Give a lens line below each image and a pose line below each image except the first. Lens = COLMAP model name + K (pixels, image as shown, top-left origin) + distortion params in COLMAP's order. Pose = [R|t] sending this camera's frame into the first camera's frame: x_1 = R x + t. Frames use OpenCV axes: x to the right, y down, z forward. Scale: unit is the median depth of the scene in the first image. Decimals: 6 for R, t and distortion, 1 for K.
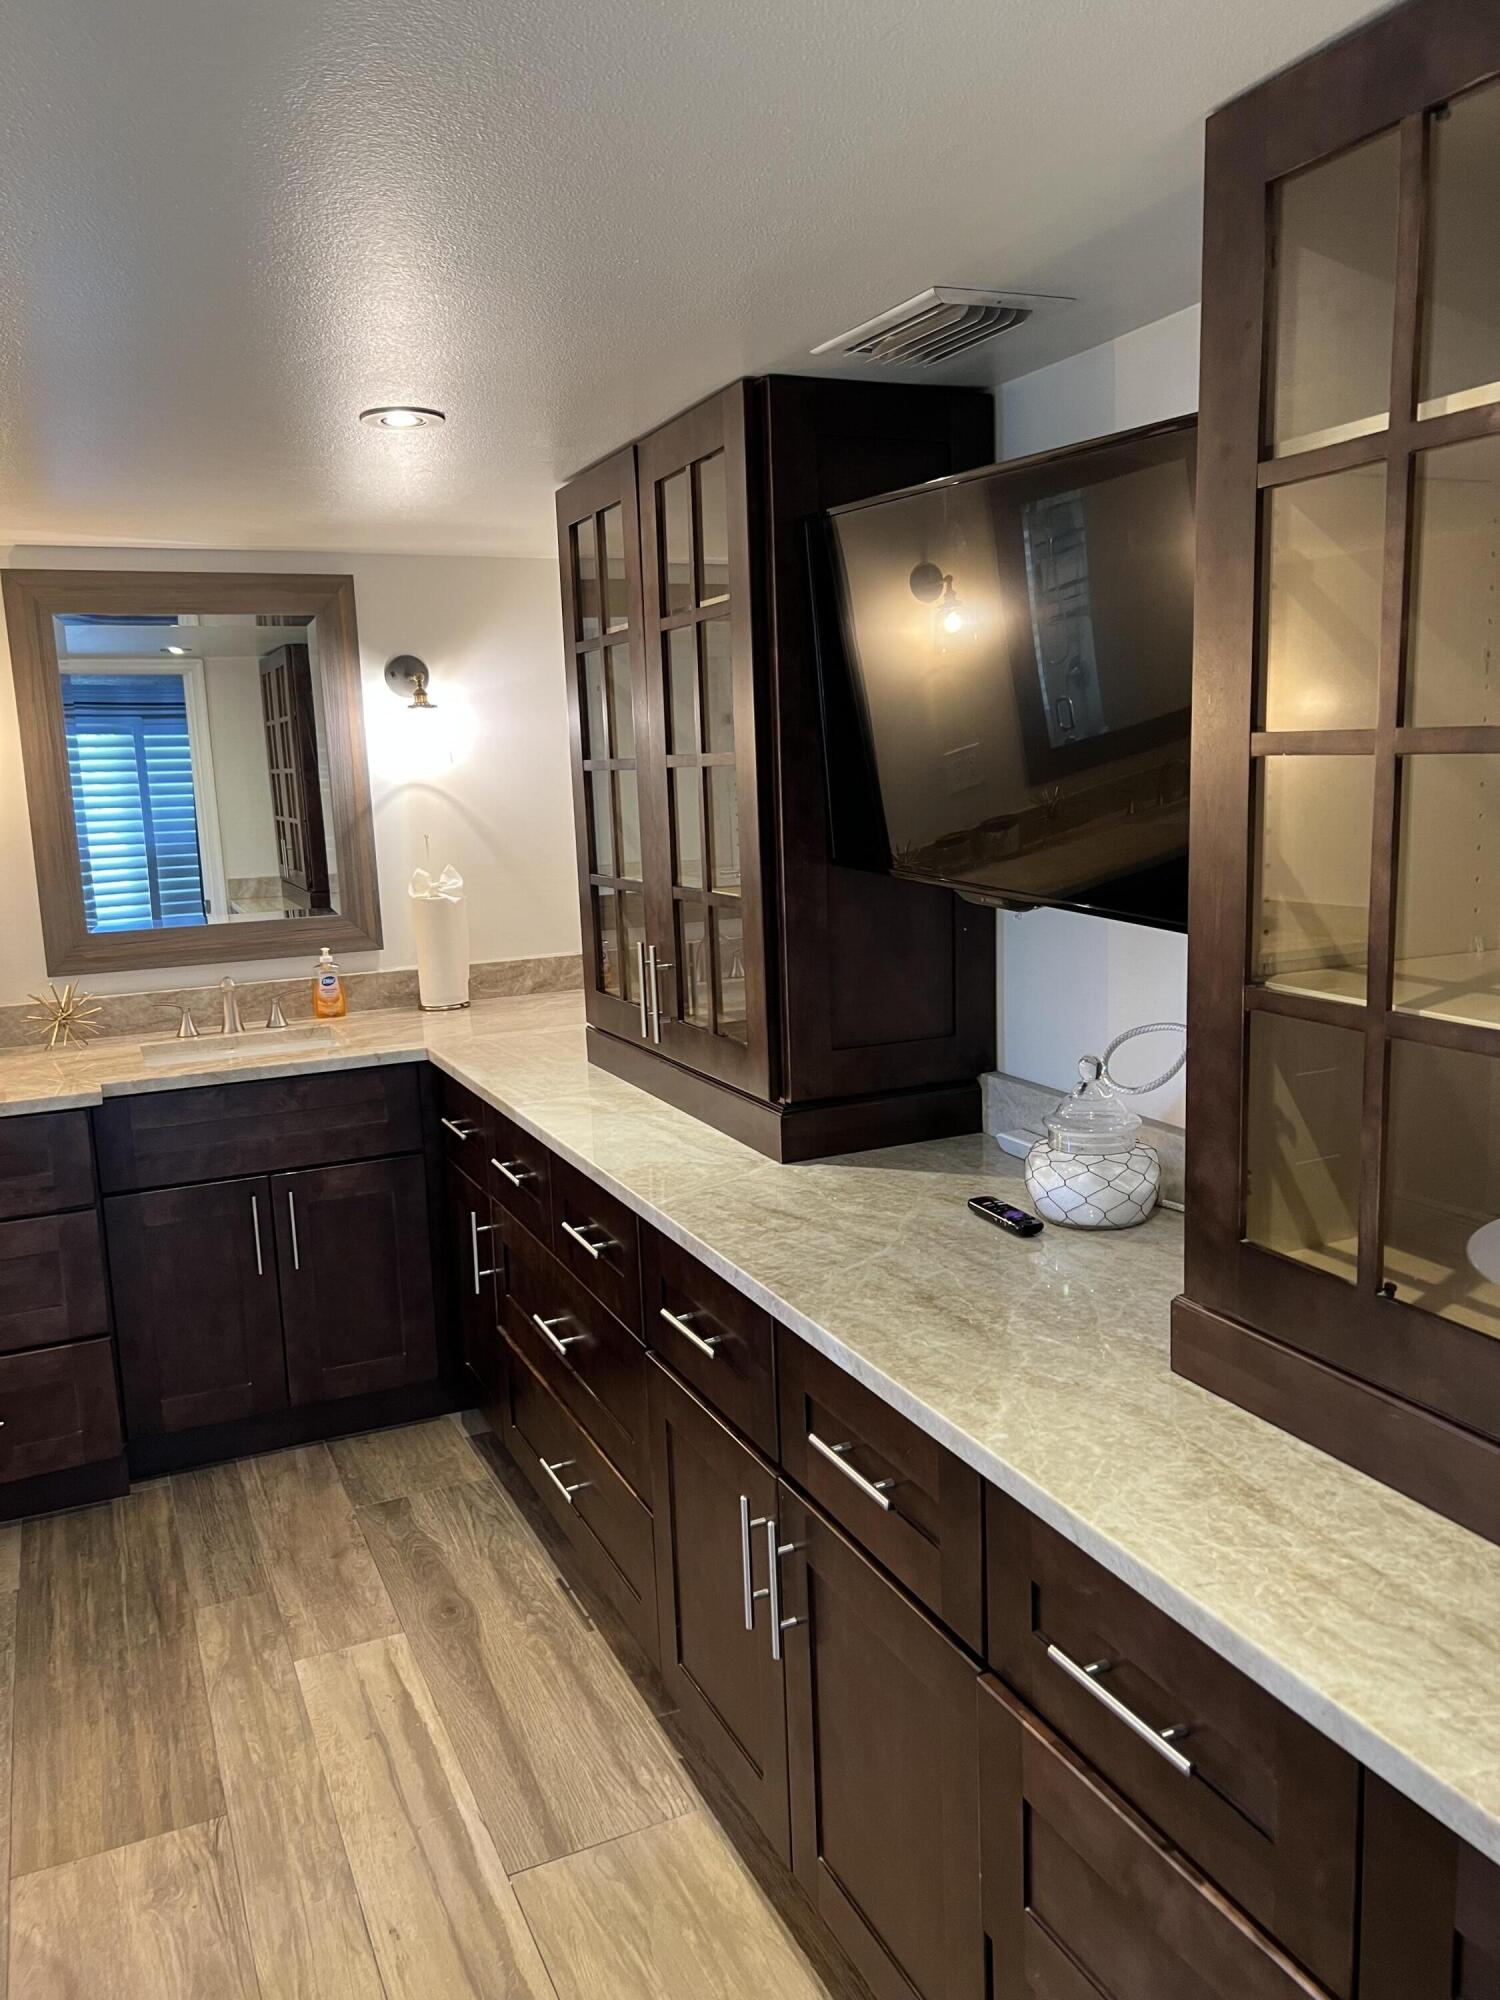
lens RADIAL K [[1512.3, 0, 757.6], [0, 1512.3, 1003.5], [0, 0, 1]] dist [0.048451, -0.054245]
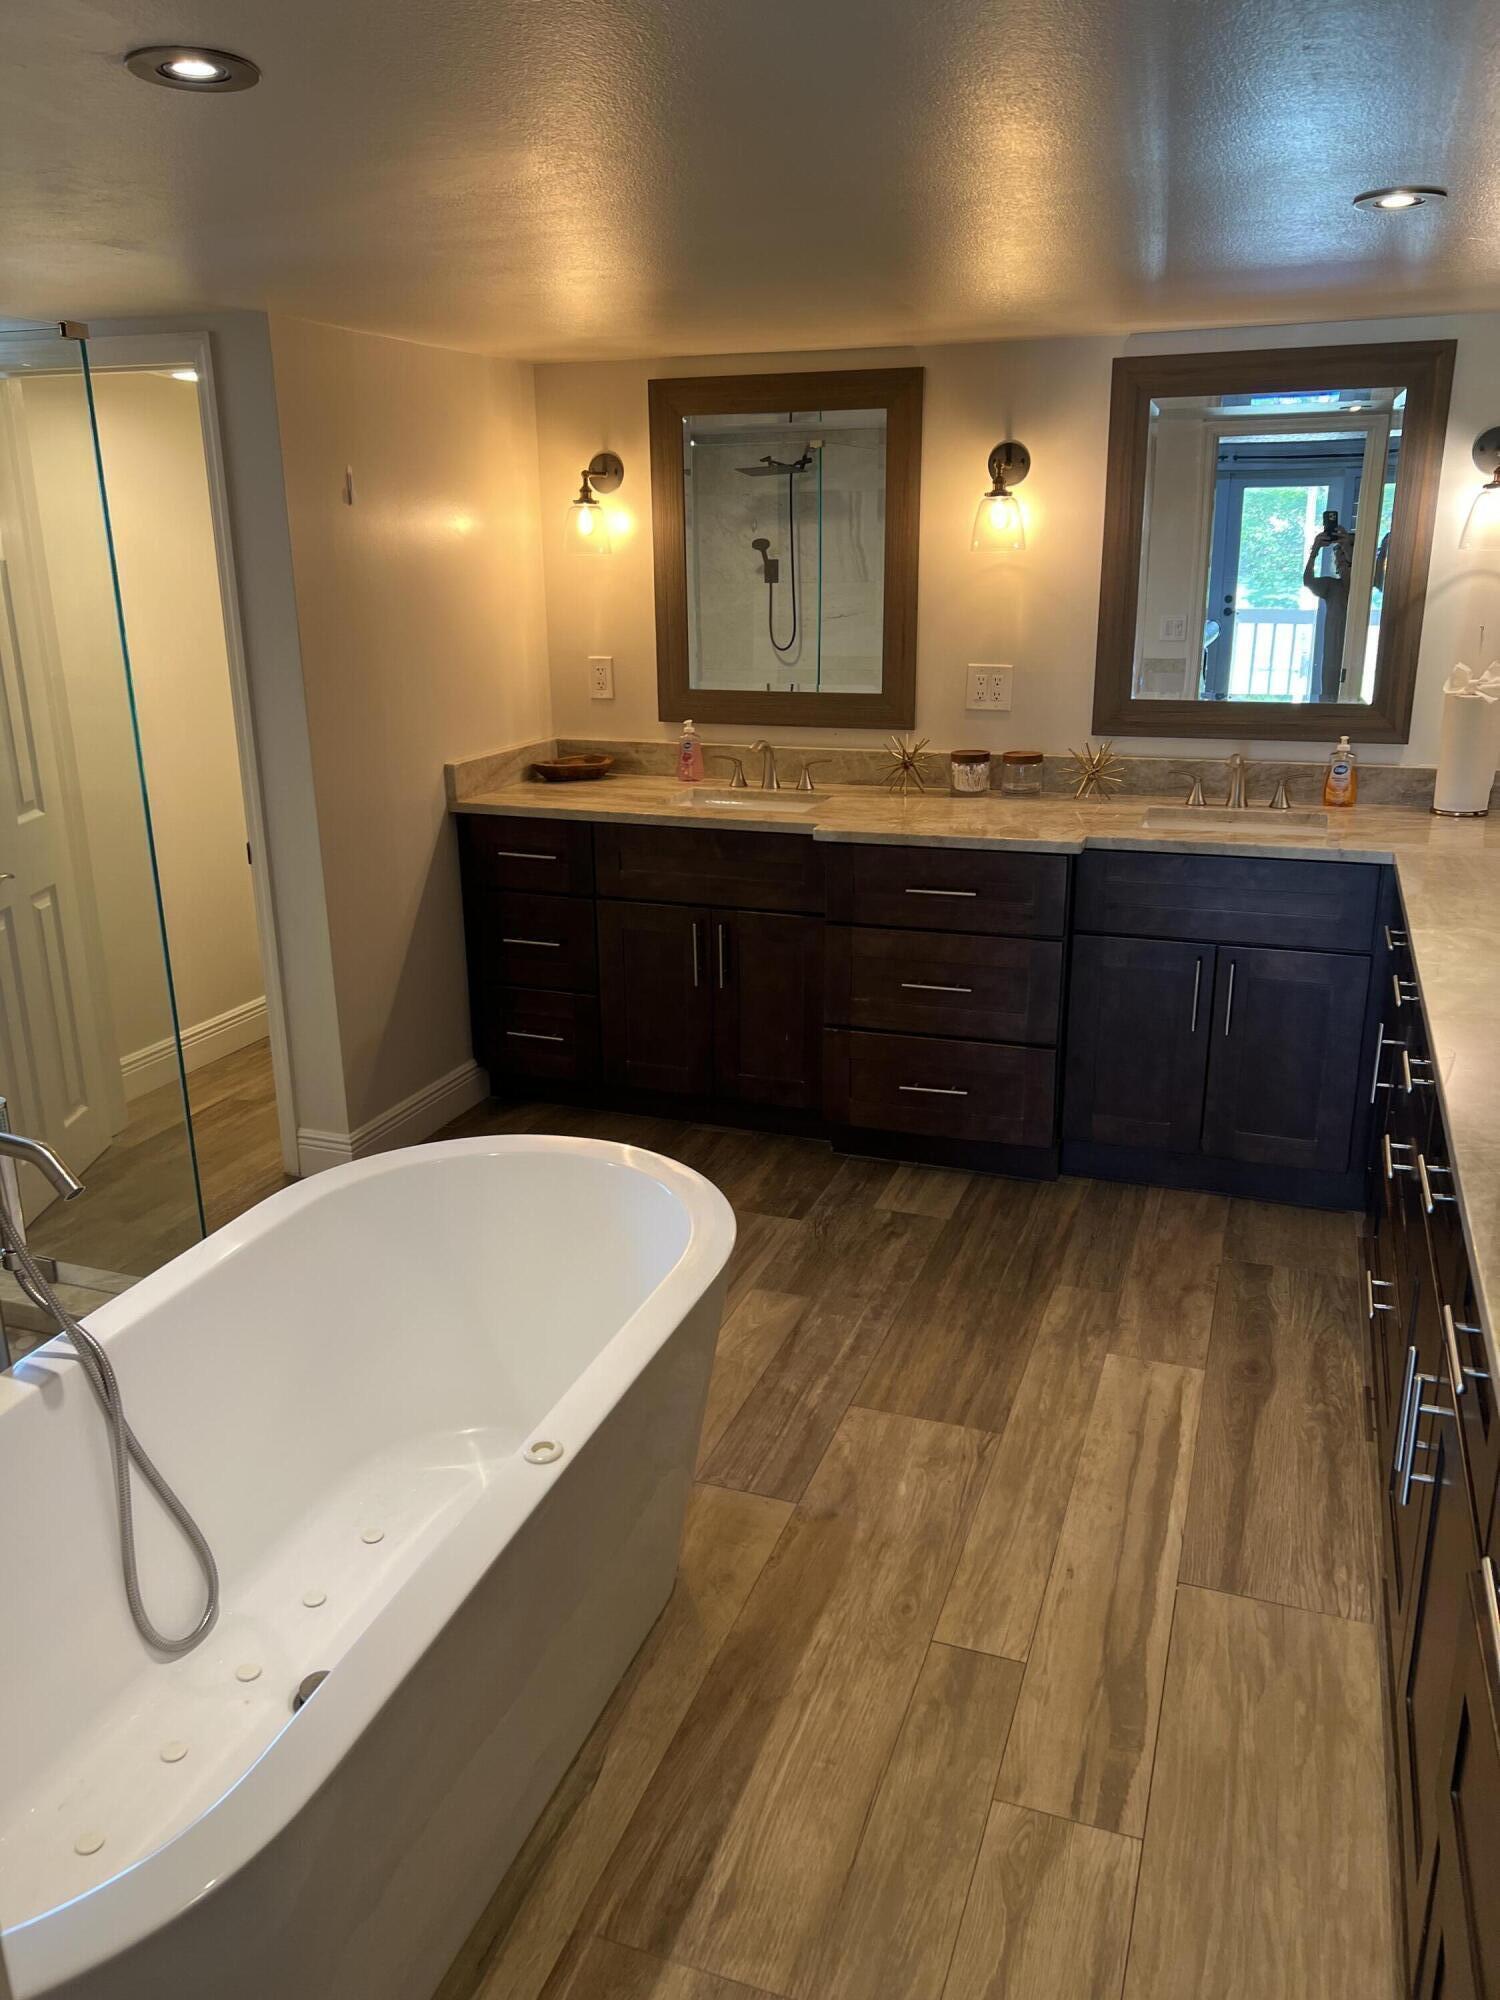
lens RADIAL K [[1512.3, 0, 744.3], [0, 1512.3, 1004.9], [0, 0, 1]] dist [0.048451, -0.054245]
pose [[0.708452, 0.235908, -0.665164, 0.198066], [-0.126528, 0.969665, 0.209141, -0.033953], [0.694324, -0.064005, 0.716811, -0.010873]]
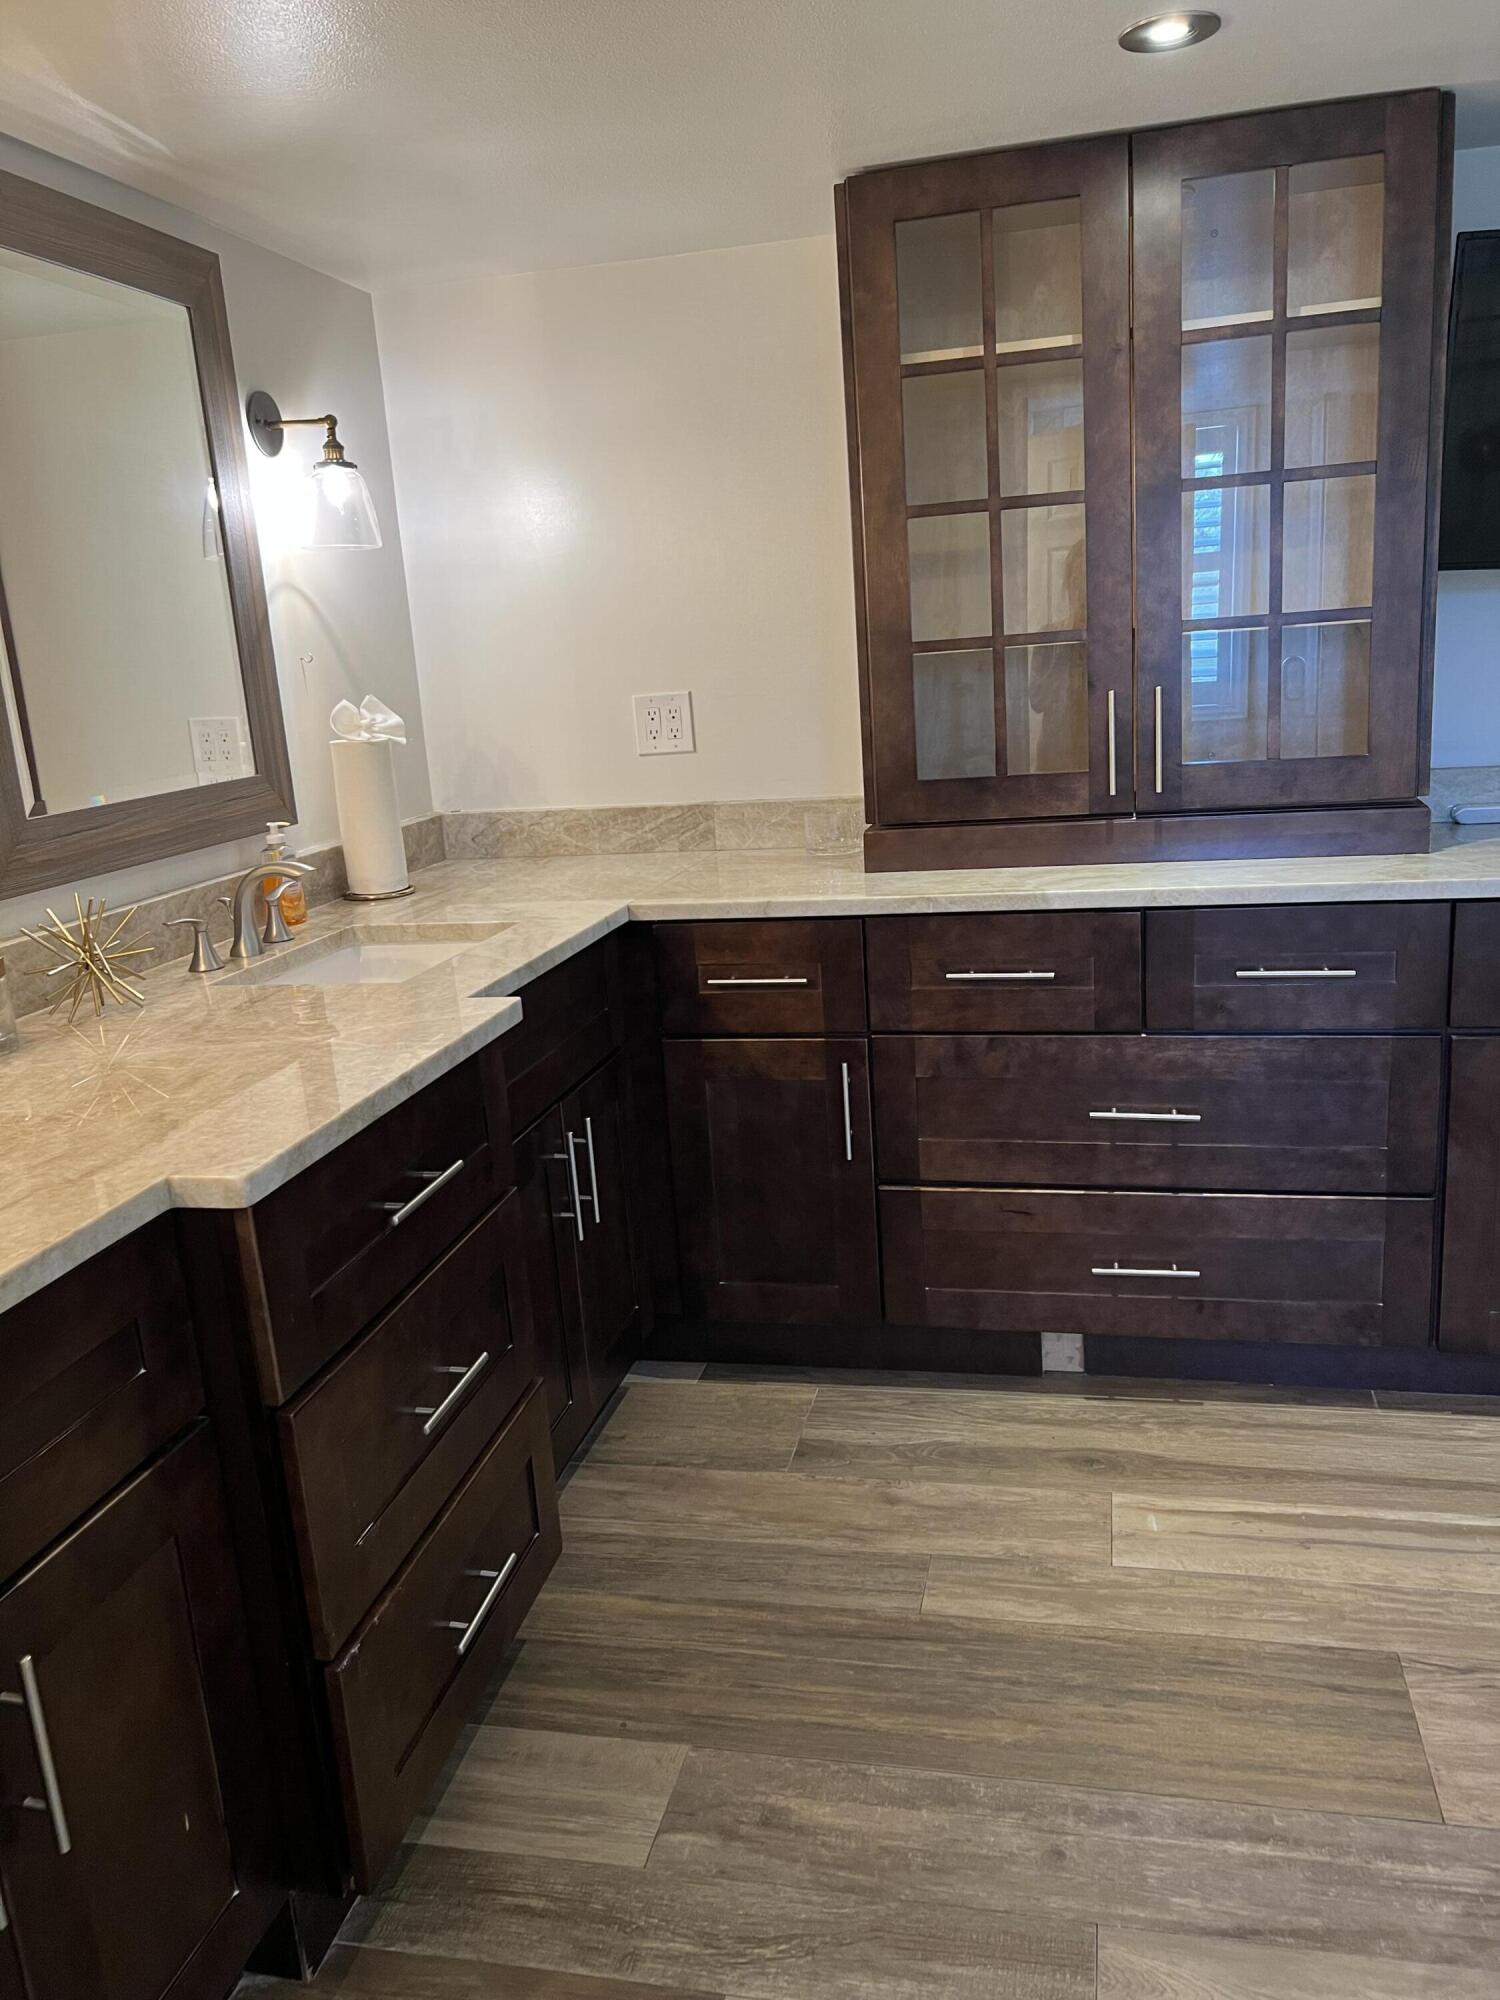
lens RADIAL K [[1512.3, 0, 763.5], [0, 1512.3, 989.3], [0, 0, 1]] dist [0.048451, -0.054245]
pose [[0.608767, -0.187097, 0.770971, -0.936168], [0.173225, 0.979693, 0.100969, 0.007659], [-0.774206, 0.072084, 0.628815, 0.565515]]
